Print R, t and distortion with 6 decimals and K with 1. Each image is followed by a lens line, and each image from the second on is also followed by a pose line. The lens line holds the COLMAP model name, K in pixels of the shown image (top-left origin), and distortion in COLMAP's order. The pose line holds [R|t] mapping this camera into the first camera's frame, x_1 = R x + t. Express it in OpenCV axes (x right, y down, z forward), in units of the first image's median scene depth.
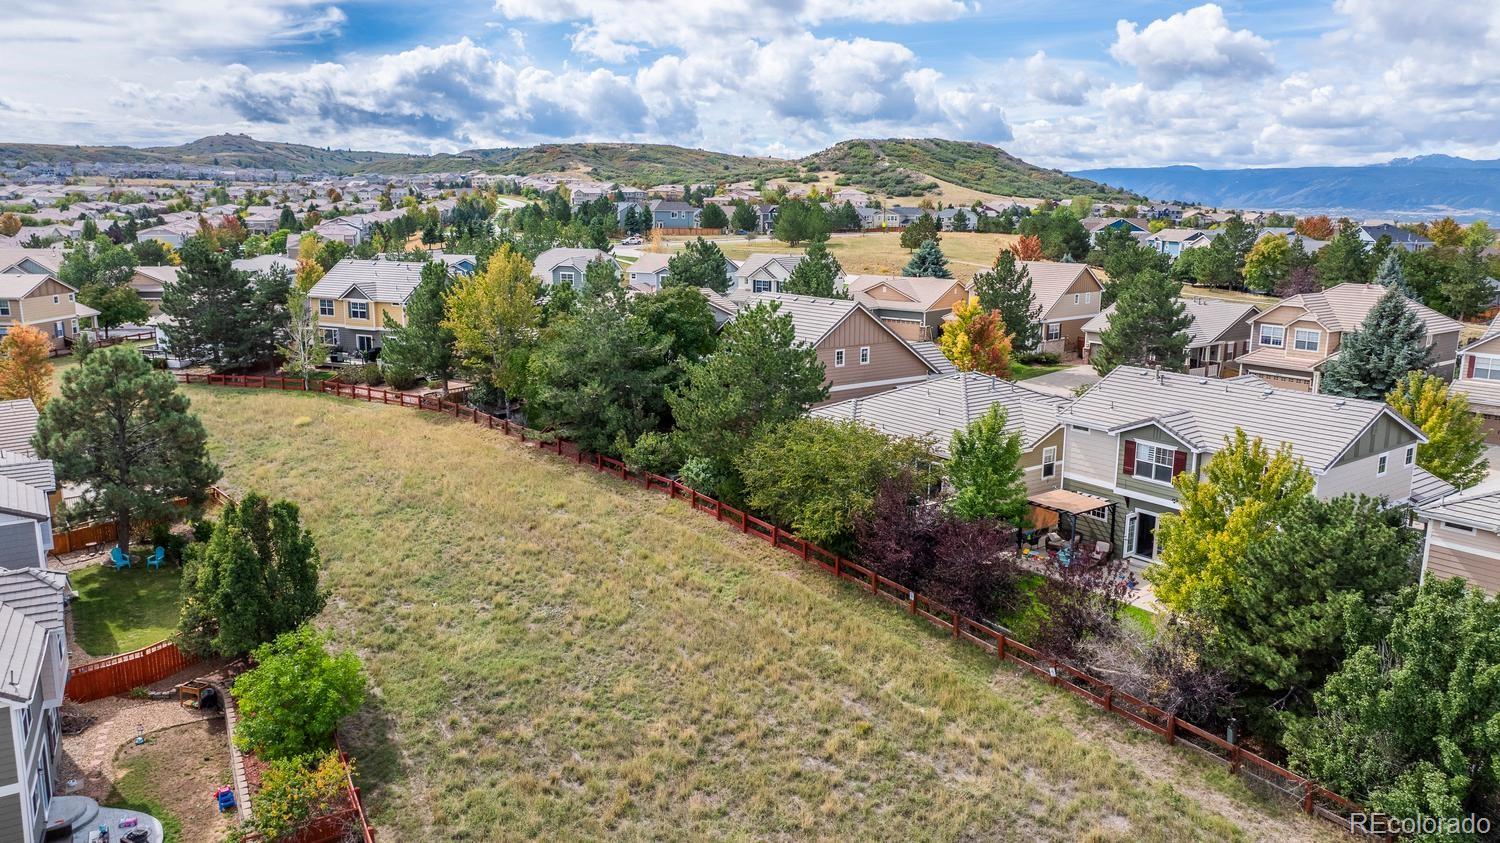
lens RADIAL K [[1054.7, 0, 756.7], [0, 1054.7, 421.8], [0, 0, 1]] dist [-0.021036, 0.009927]
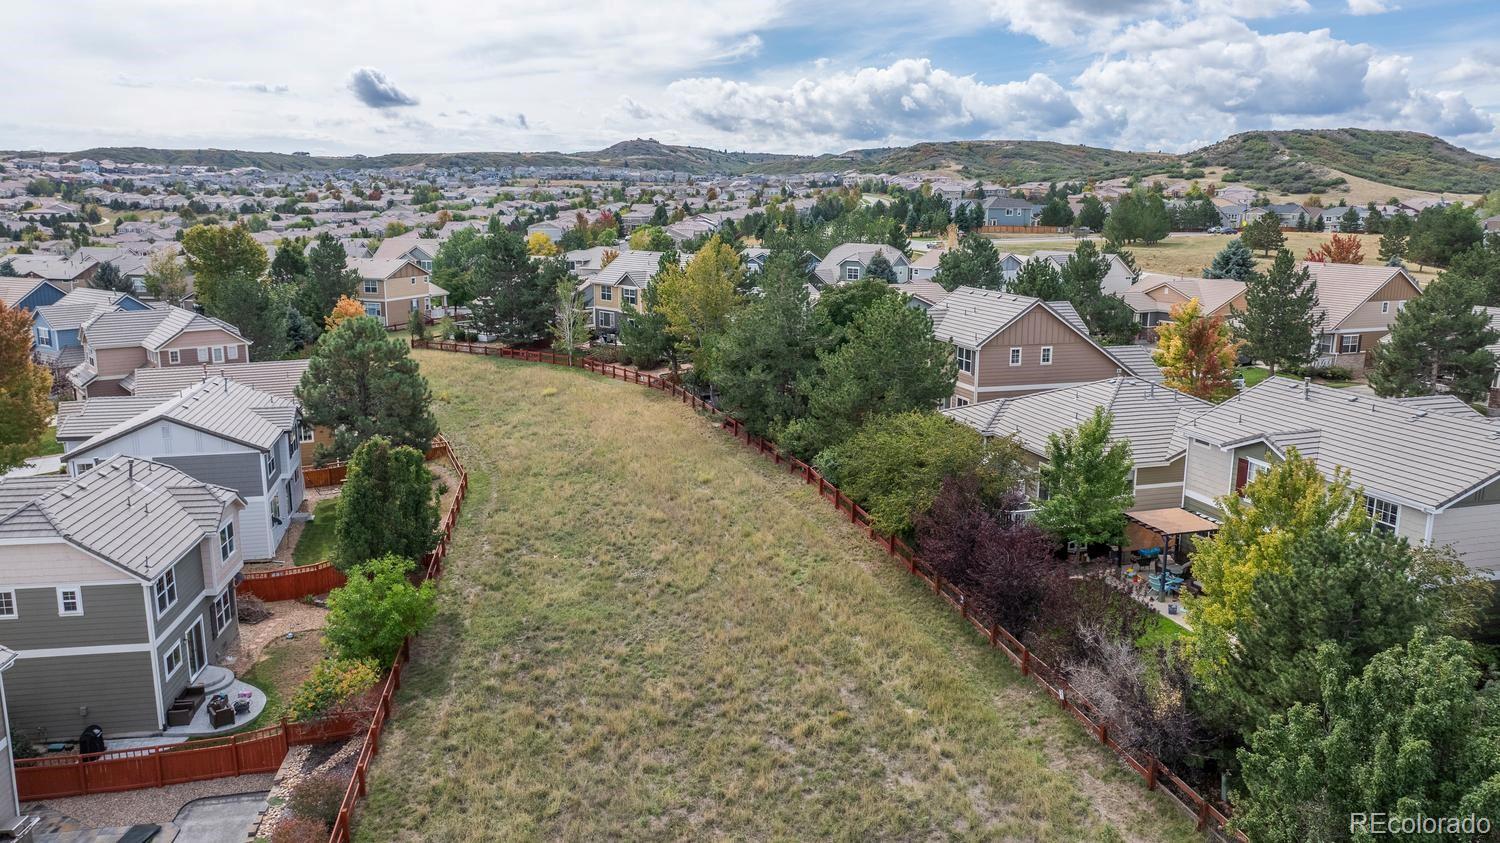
lens RADIAL K [[1054.7, 0, 751.0], [0, 1054.7, 416.6], [0, 0, 1]] dist [-0.021036, 0.009927]
pose [[0.937561, 0.066216, -0.341460, 0.215080], [-0.067372, 0.997692, 0.008488, 0.002446], [0.341234, 0.015047, 0.939858, 0.019693]]
